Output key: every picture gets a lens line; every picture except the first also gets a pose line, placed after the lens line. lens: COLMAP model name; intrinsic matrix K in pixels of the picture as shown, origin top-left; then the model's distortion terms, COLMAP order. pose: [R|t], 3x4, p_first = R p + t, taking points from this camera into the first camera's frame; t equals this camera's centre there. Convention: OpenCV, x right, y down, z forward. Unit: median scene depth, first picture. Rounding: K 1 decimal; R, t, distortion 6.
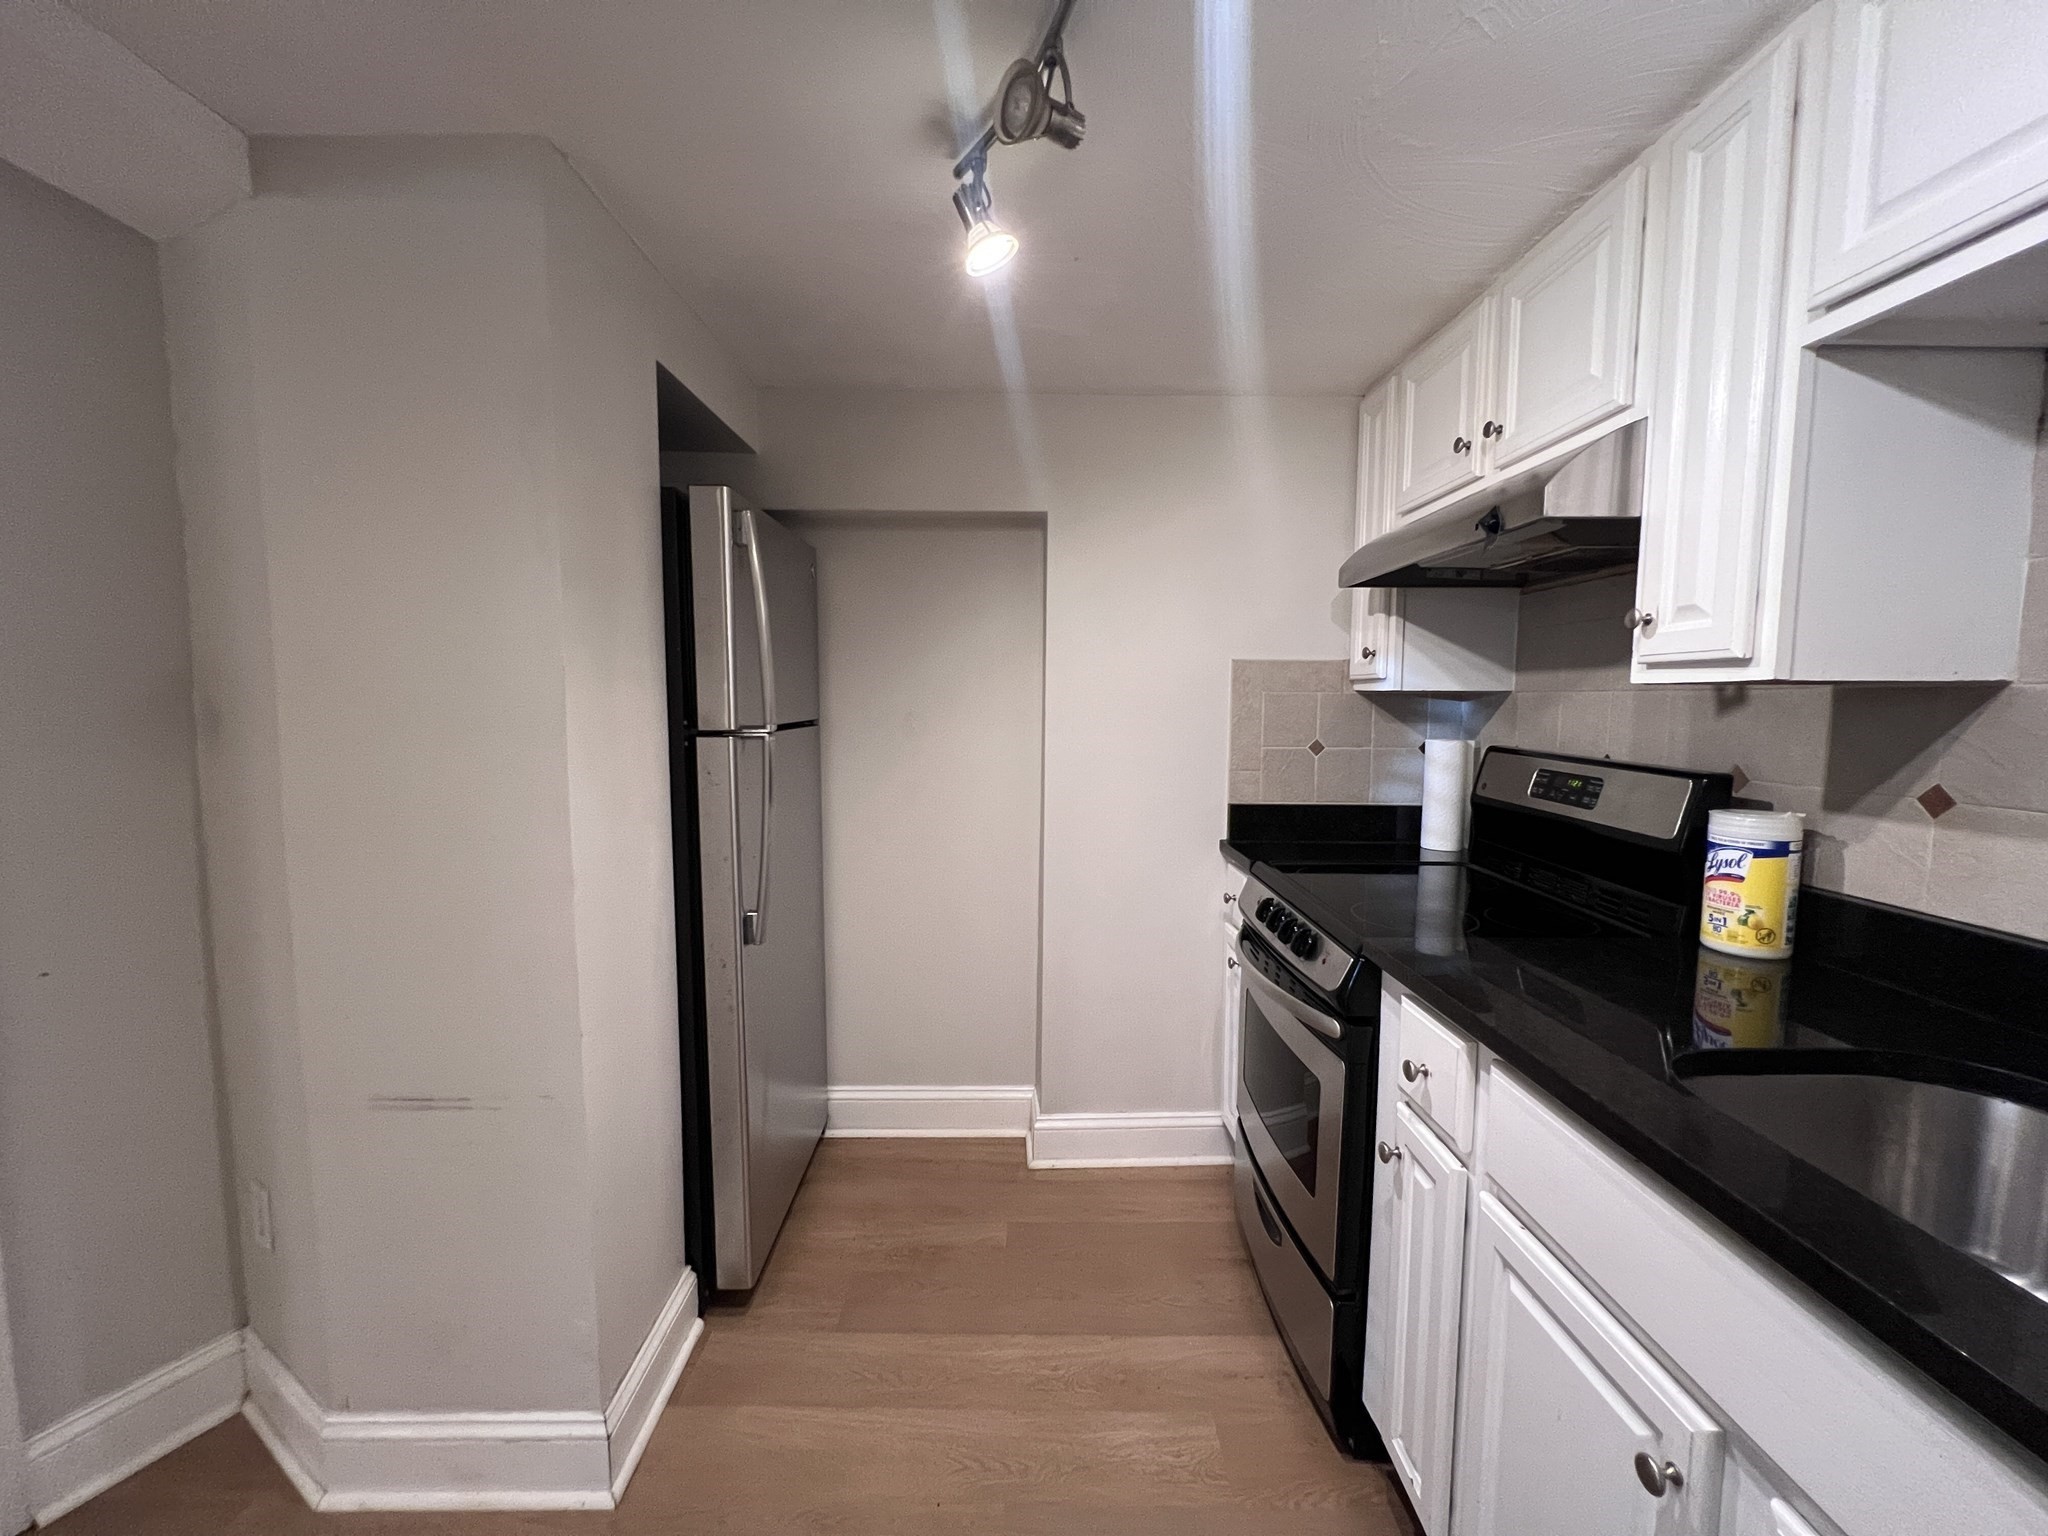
lens RADIAL K [[818.6, 0, 1023.8], [0, 818.6, 771.1], [0, 0, 1]] dist [-0.002917, 0.000552]
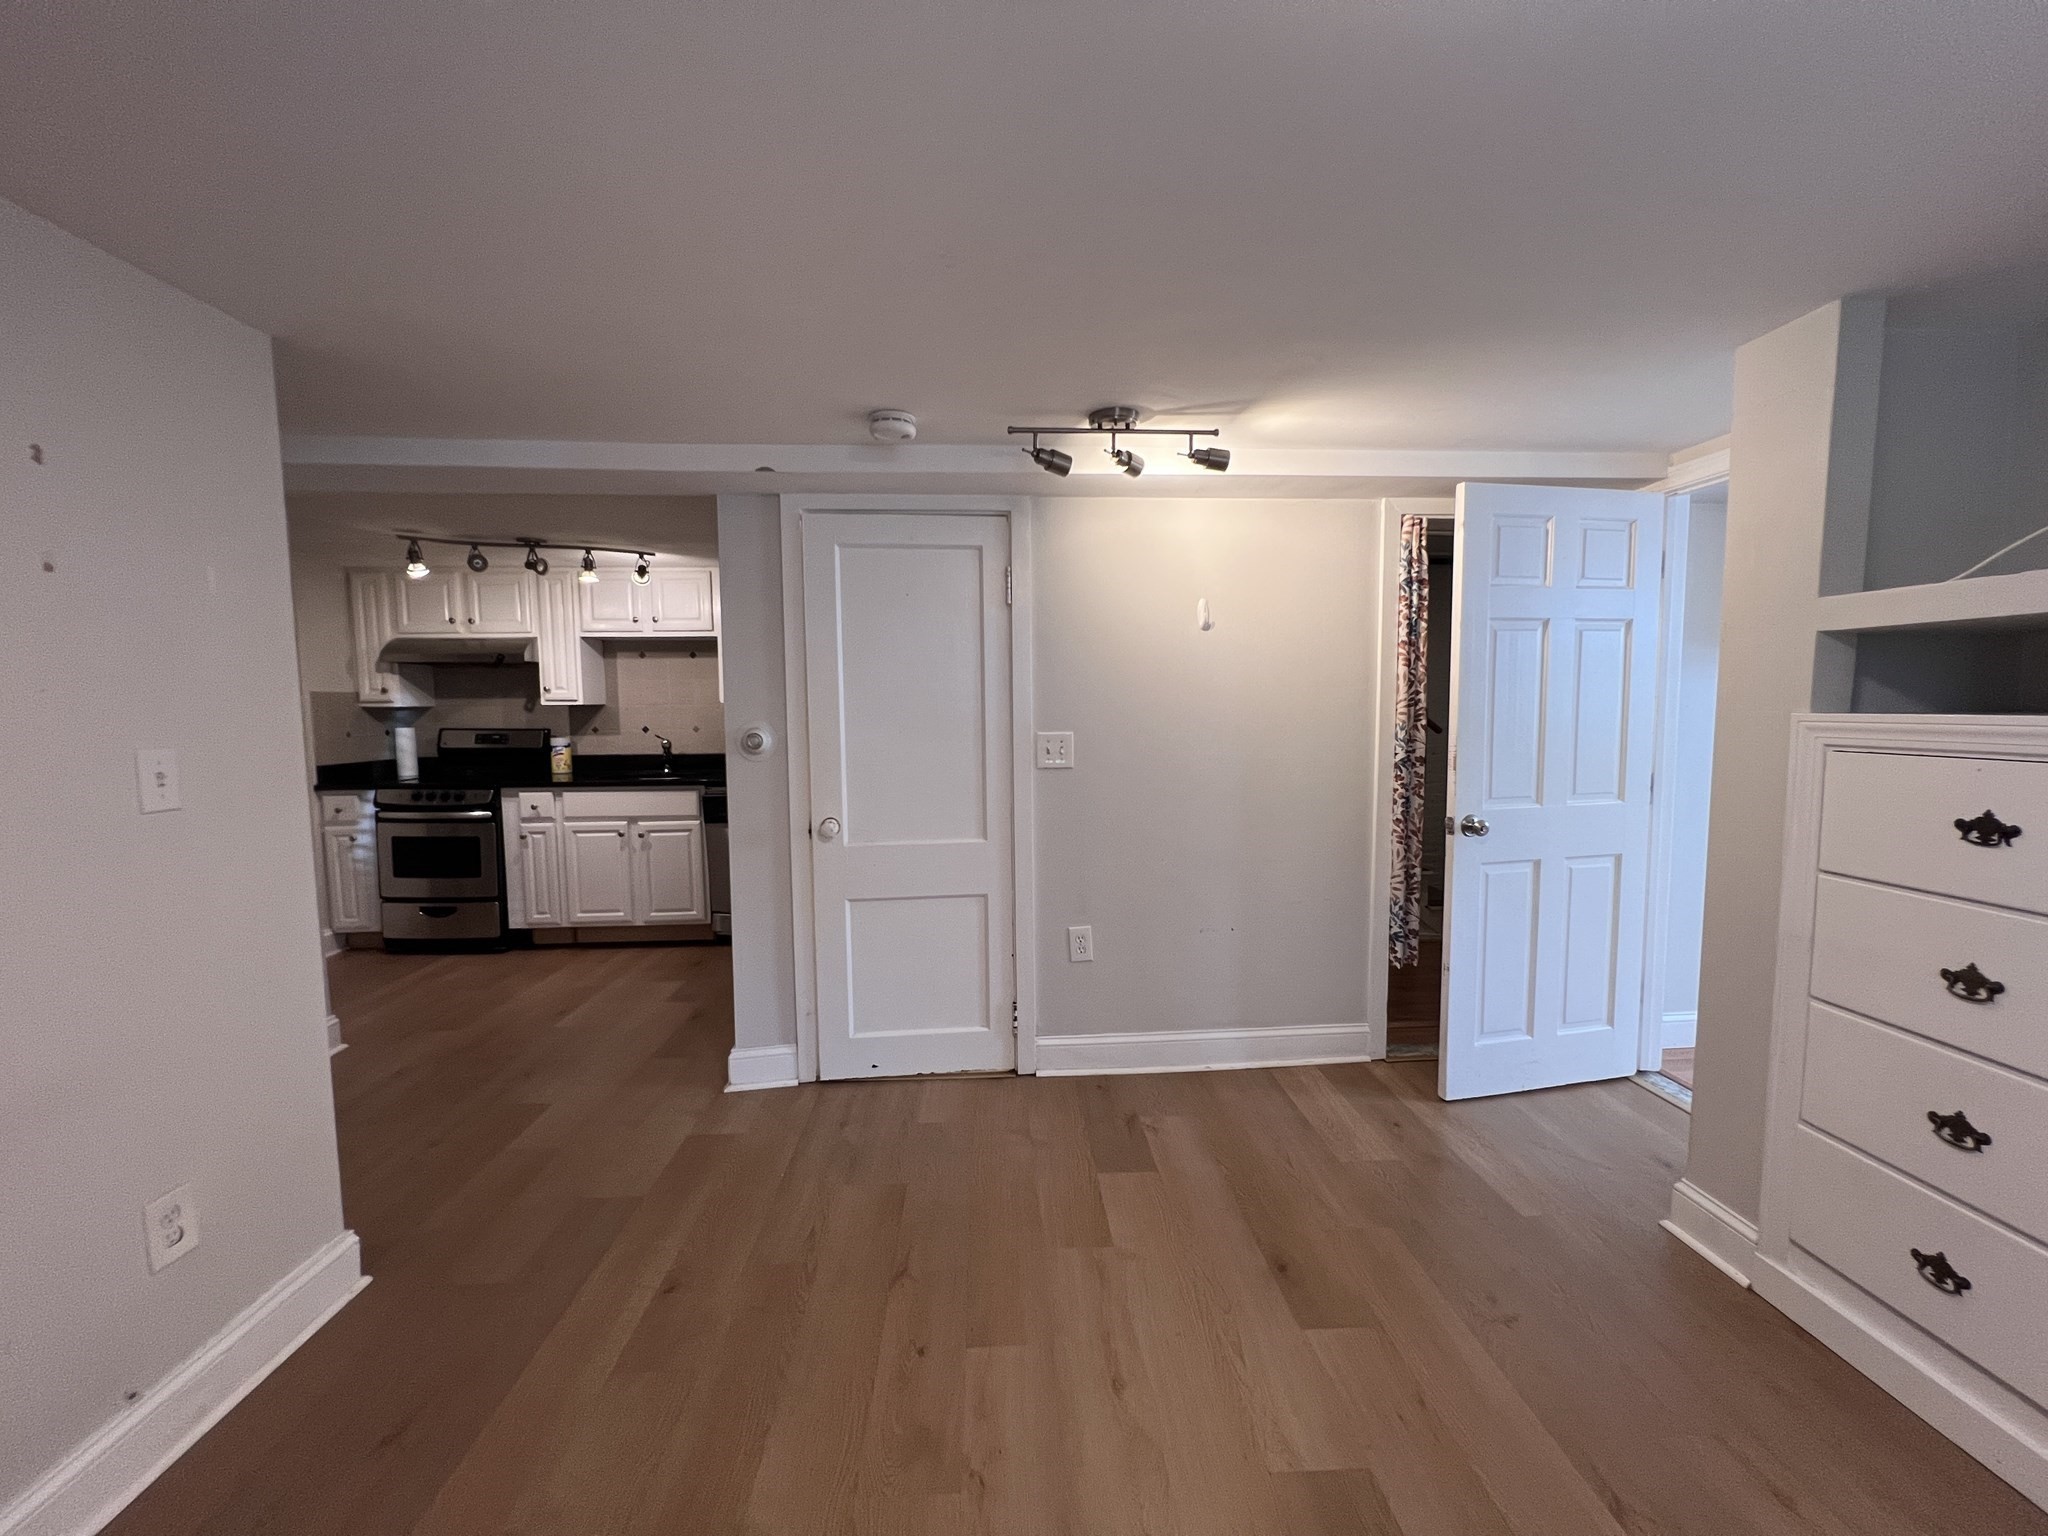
lens RADIAL K [[818.6, 0, 1026.7], [0, 818.6, 767.5], [0, 0, 1]] dist [-0.002917, 0.000552]
pose [[-0.051330, -0.084672, 0.995086, -2.656308], [0.096417, 0.991325, 0.089326, 0.050004], [-0.994017, 0.100528, -0.042721, -0.886348]]
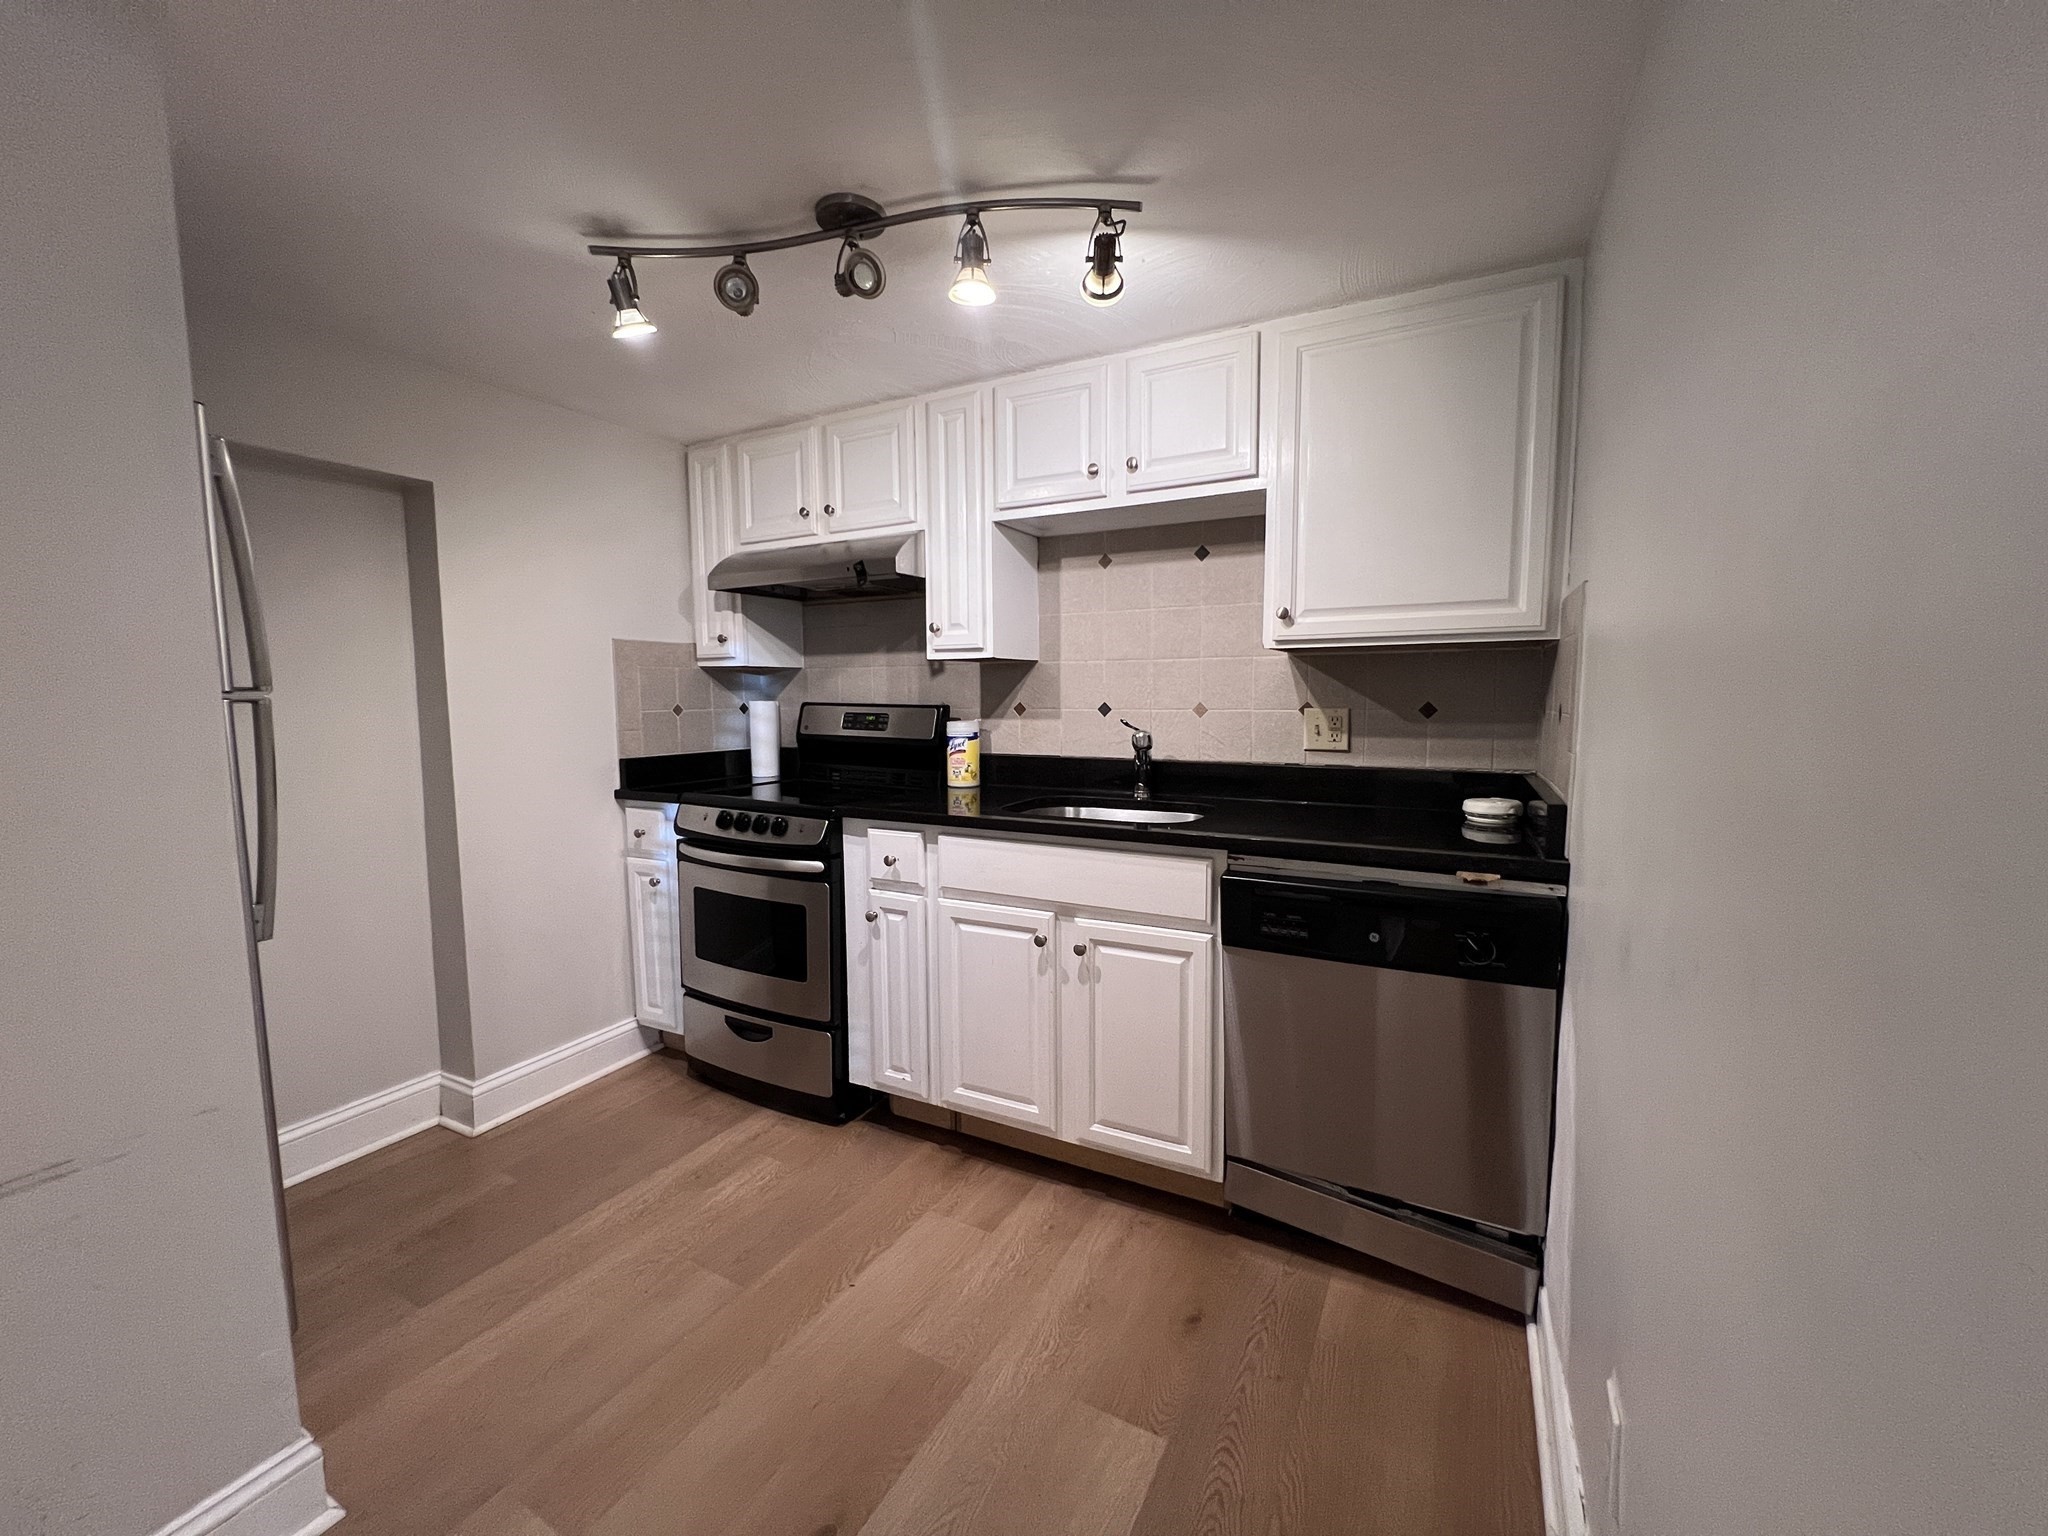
lens RADIAL K [[818.6, 0, 1028.0], [0, 818.6, 771.4], [0, 0, 1]] dist [-0.002917, 0.000552]
pose [[0.475183, -0.091651, 0.875100, -0.782486], [0.085921, 0.994640, 0.057516, 0.061845], [-0.875682, 0.047859, 0.480511, -0.155427]]
